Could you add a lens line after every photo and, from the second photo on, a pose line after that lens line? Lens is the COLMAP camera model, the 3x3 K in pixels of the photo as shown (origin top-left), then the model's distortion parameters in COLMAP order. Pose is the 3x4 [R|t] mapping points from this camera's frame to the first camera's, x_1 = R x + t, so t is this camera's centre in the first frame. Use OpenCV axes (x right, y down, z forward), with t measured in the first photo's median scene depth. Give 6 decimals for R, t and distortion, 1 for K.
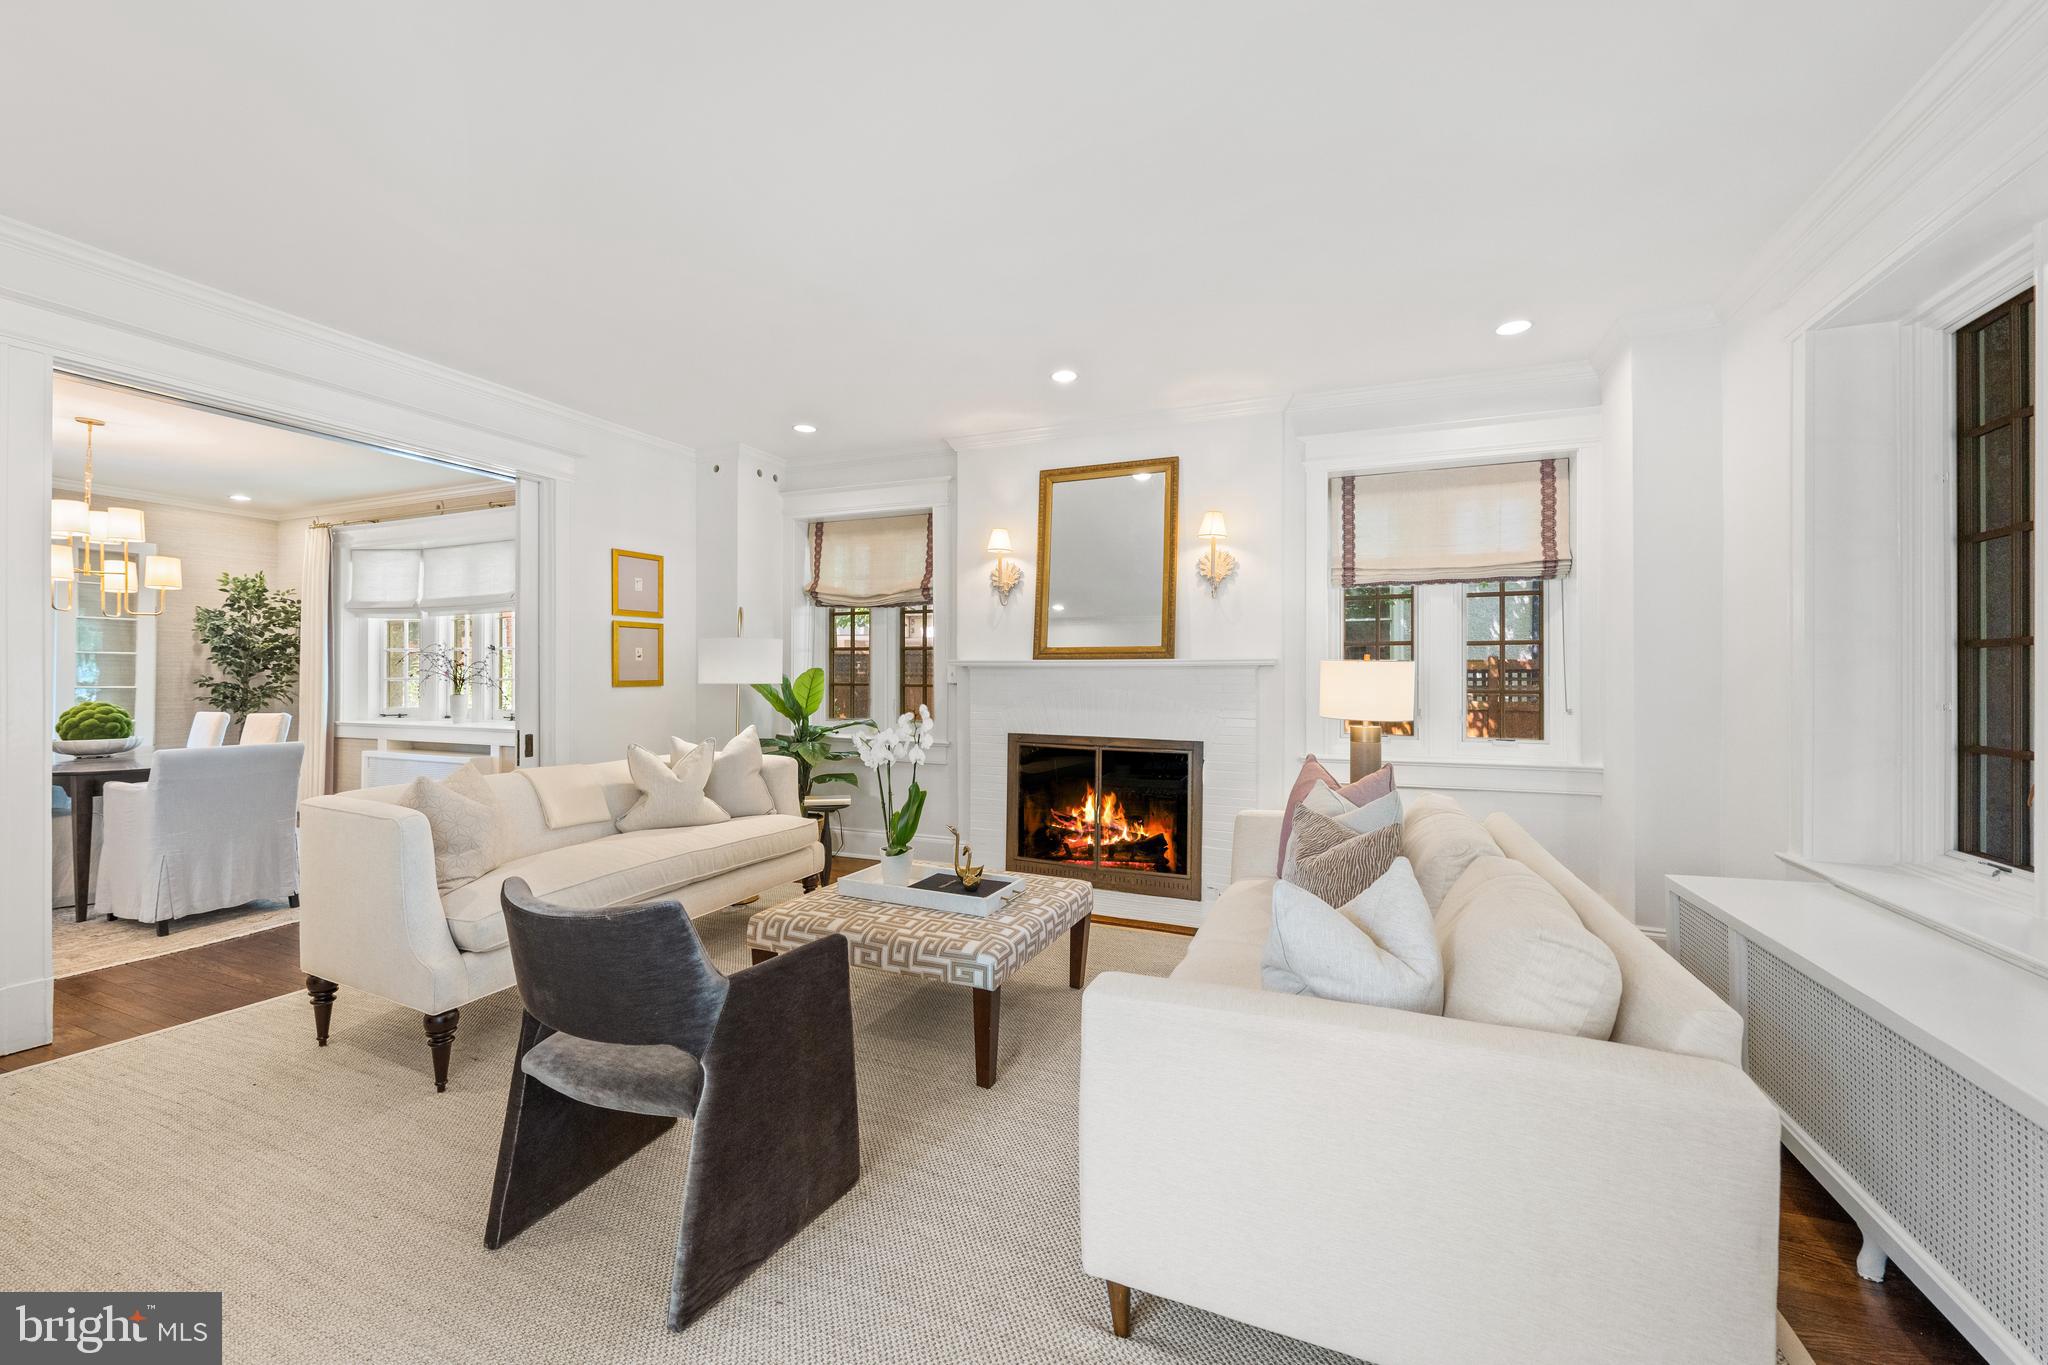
lens RADIAL K [[798.2, 0, 1020.2], [0, 798.2, 677.2], [0, 0, 1]] dist [-0.001836, -0.000227]
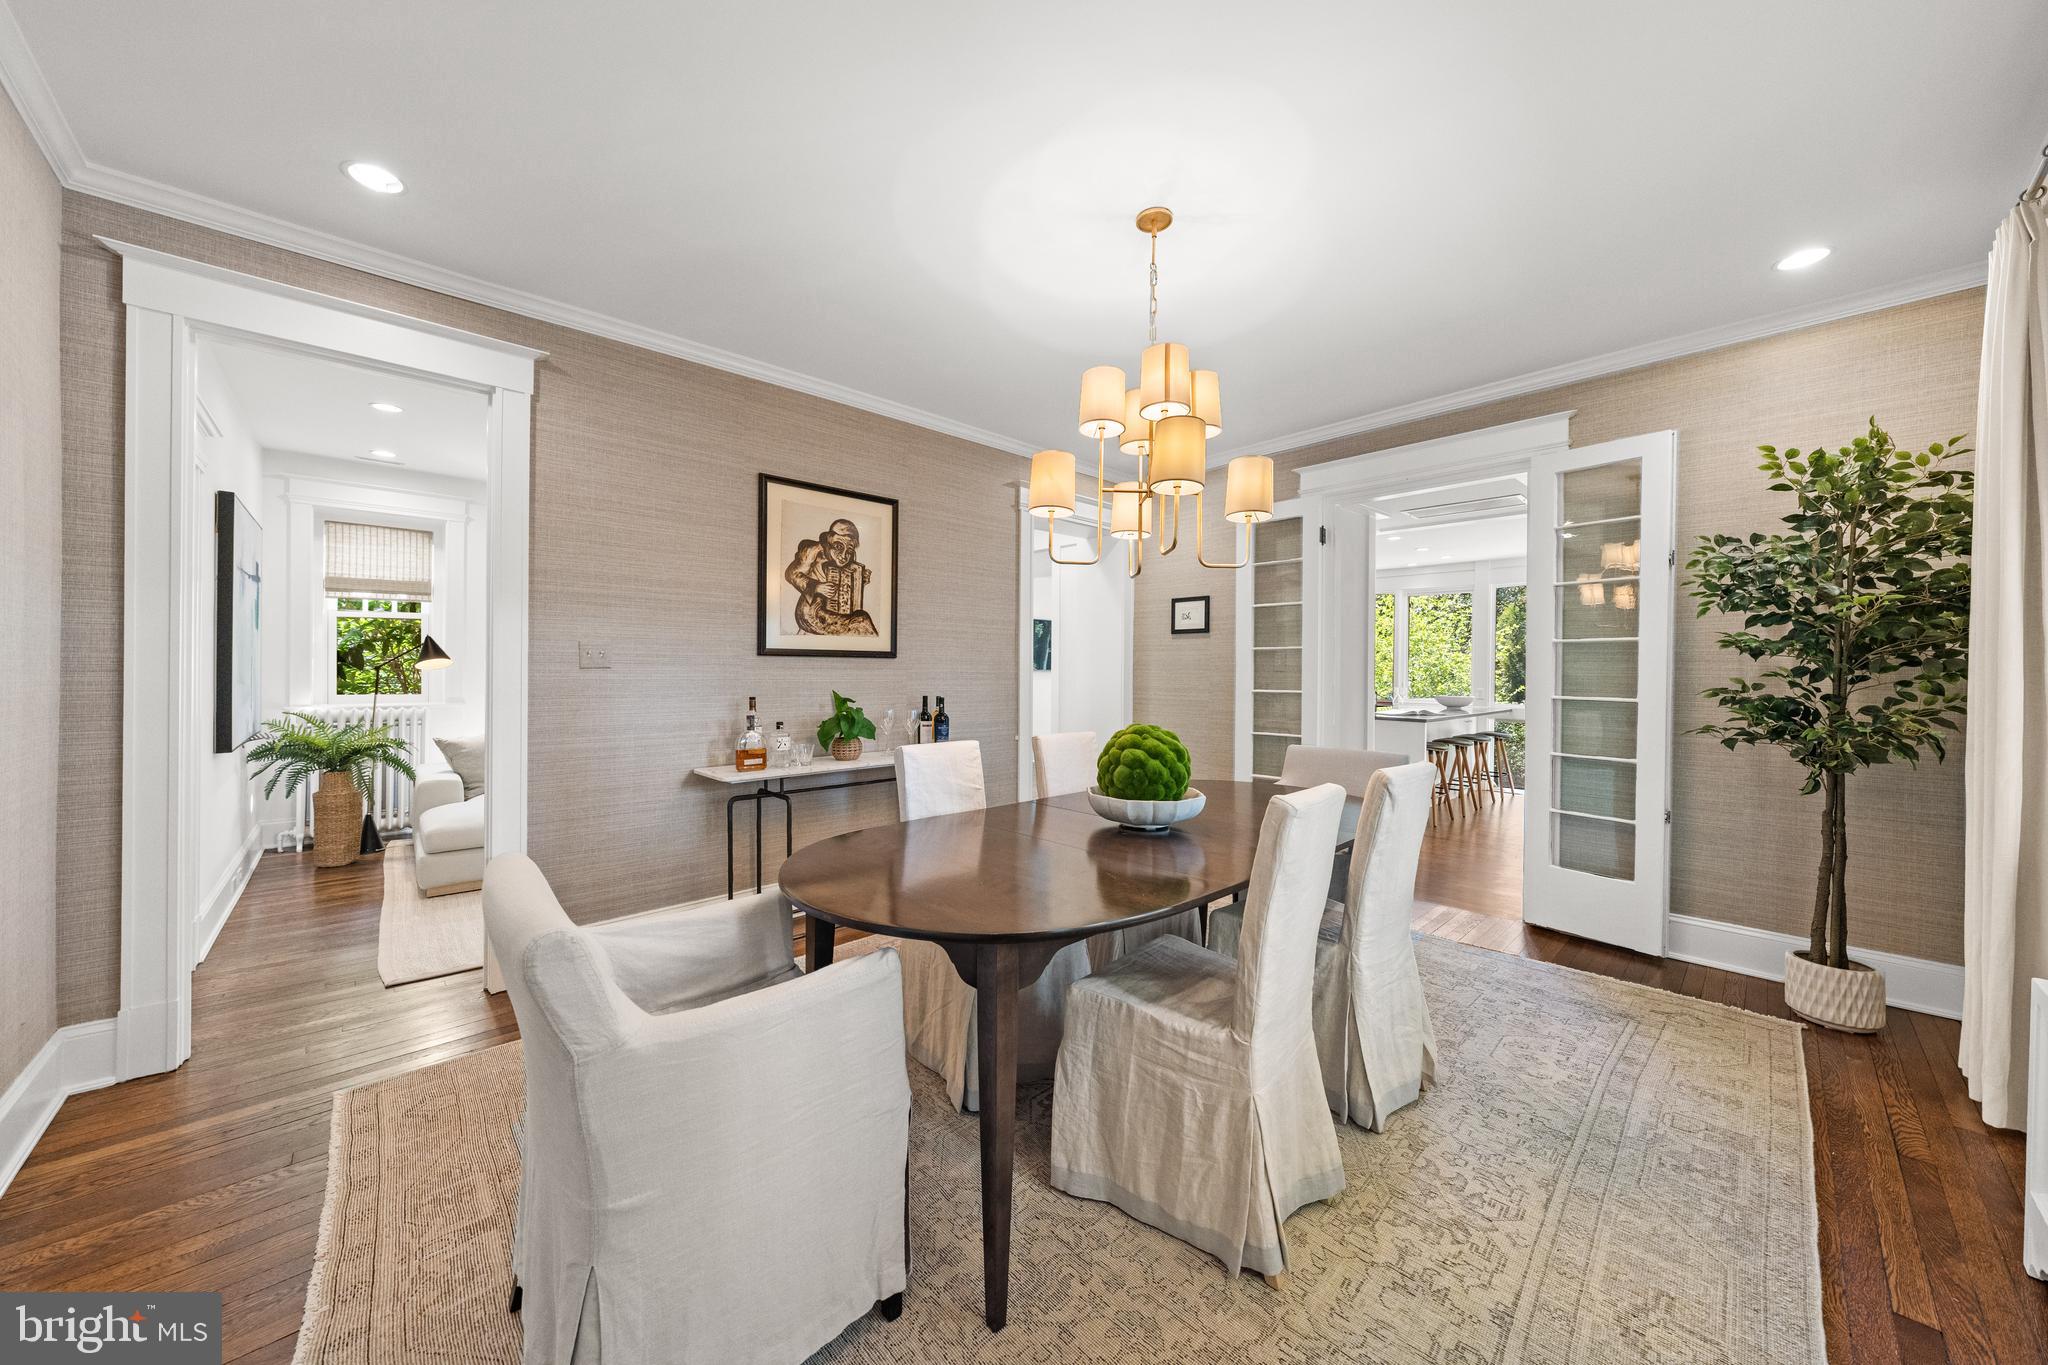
lens RADIAL K [[699.1, 0, 1019.9], [0, 699.1, 671.8], [0, 0, 1]] dist [-0.001641, -0.000170]
pose [[-0.408020, -0.006754, -0.912948, -0.458638], [-0.008508, 0.999957, -0.003595, -0.001991], [0.912933, 0.006301, -0.408060, 0.746302]]
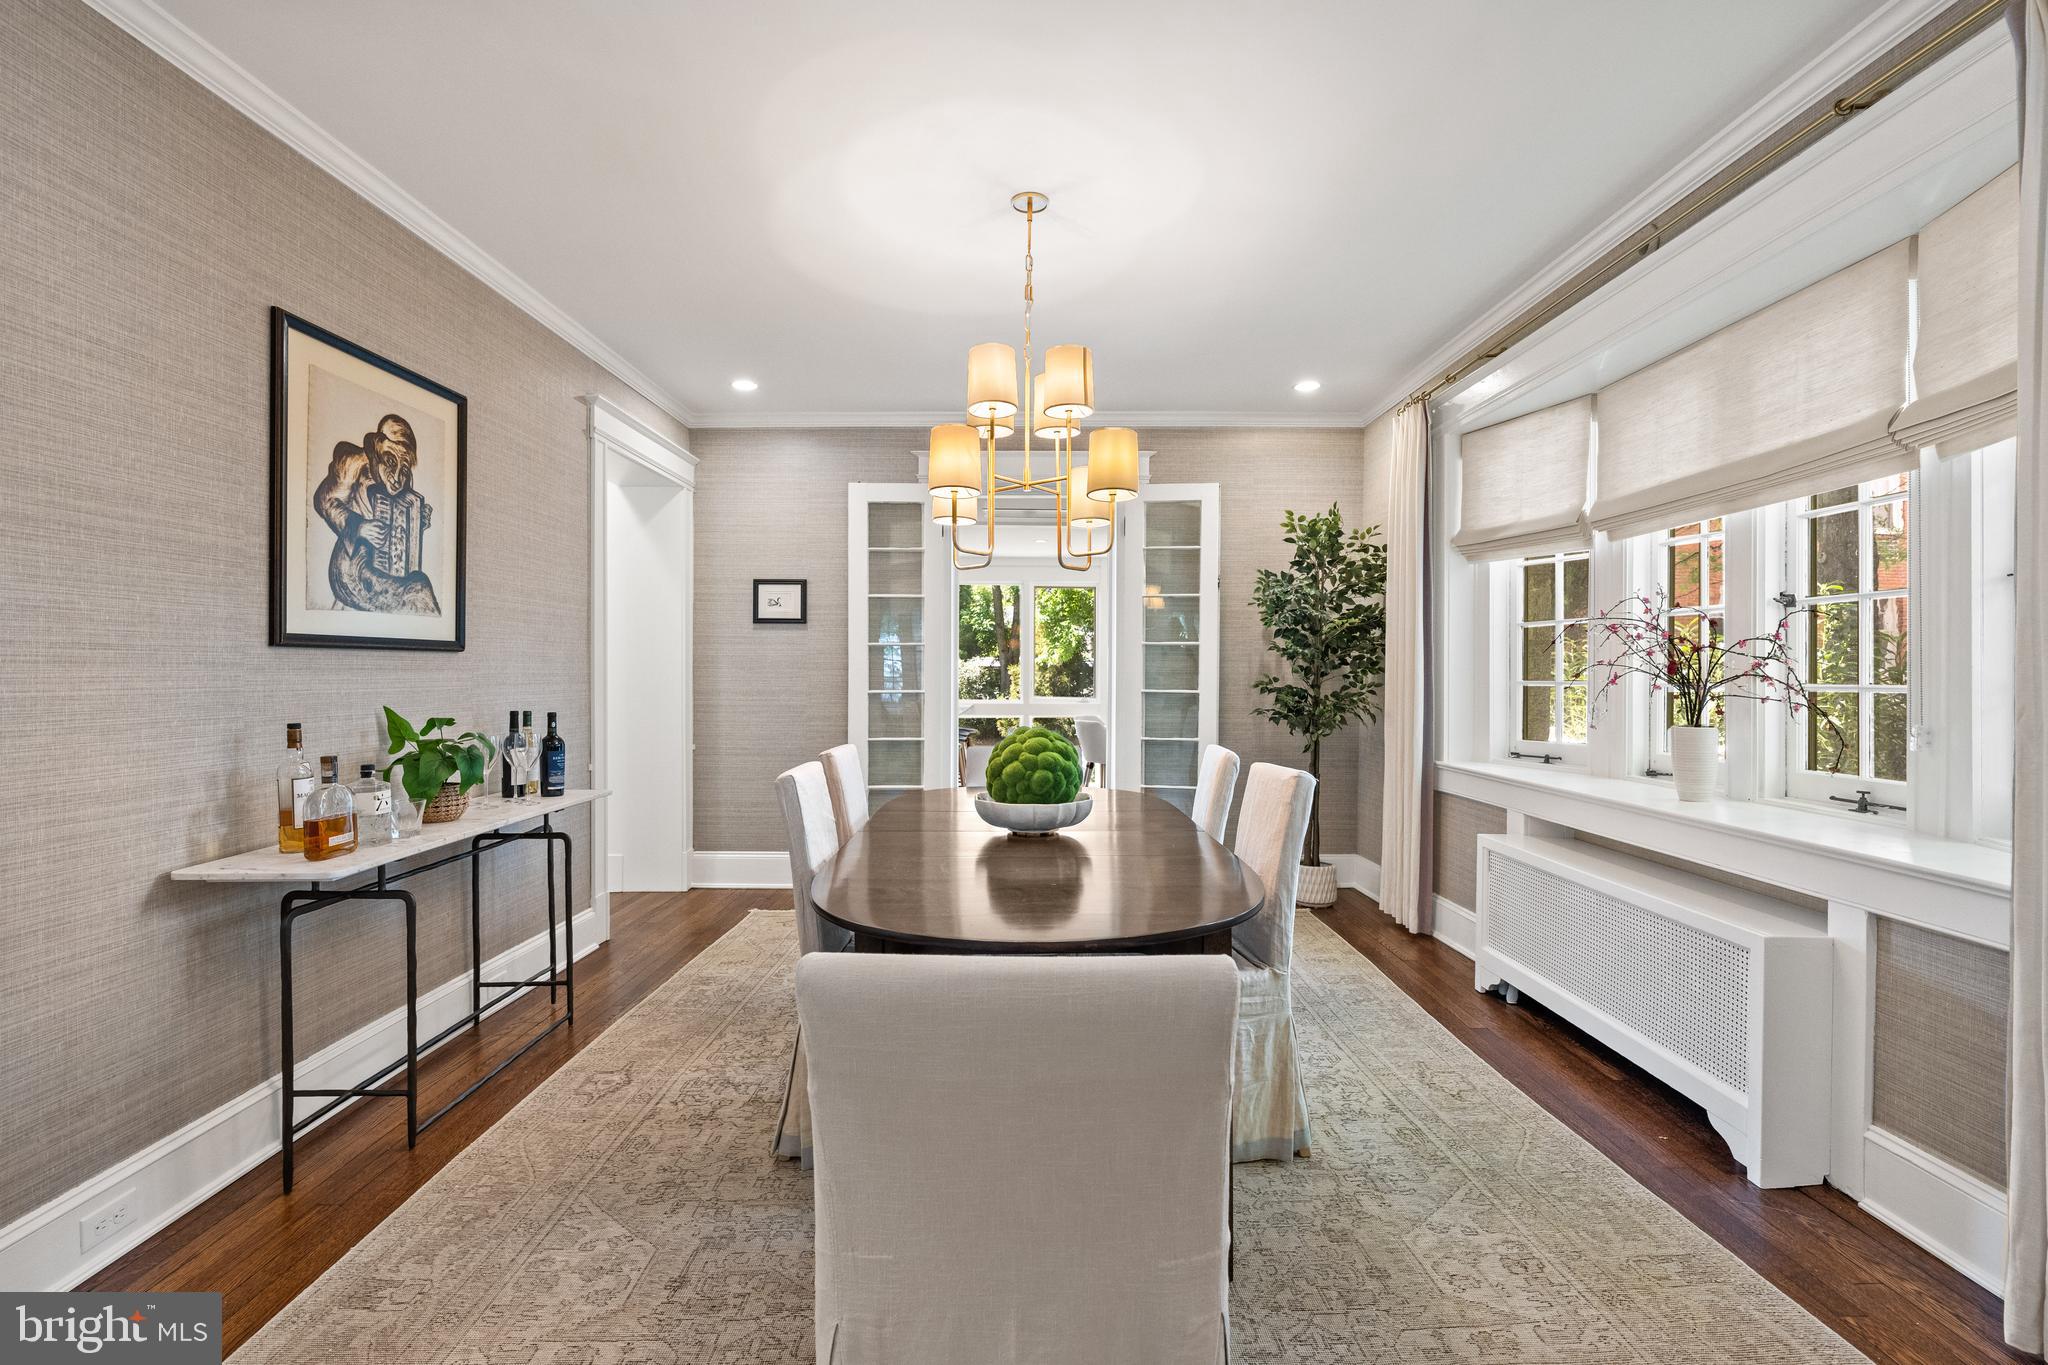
lens RADIAL K [[907.1, 0, 1016.1], [0, 907.1, 671.1], [0, 0, 1]] dist [0.000555, -0.000310]
pose [[0.389792, -0.003017, -0.920898, -0.407118], [0.000452, 0.999995, -0.003085, -0.003077], [0.920903, 0.000787, 0.389791, 0.501608]]
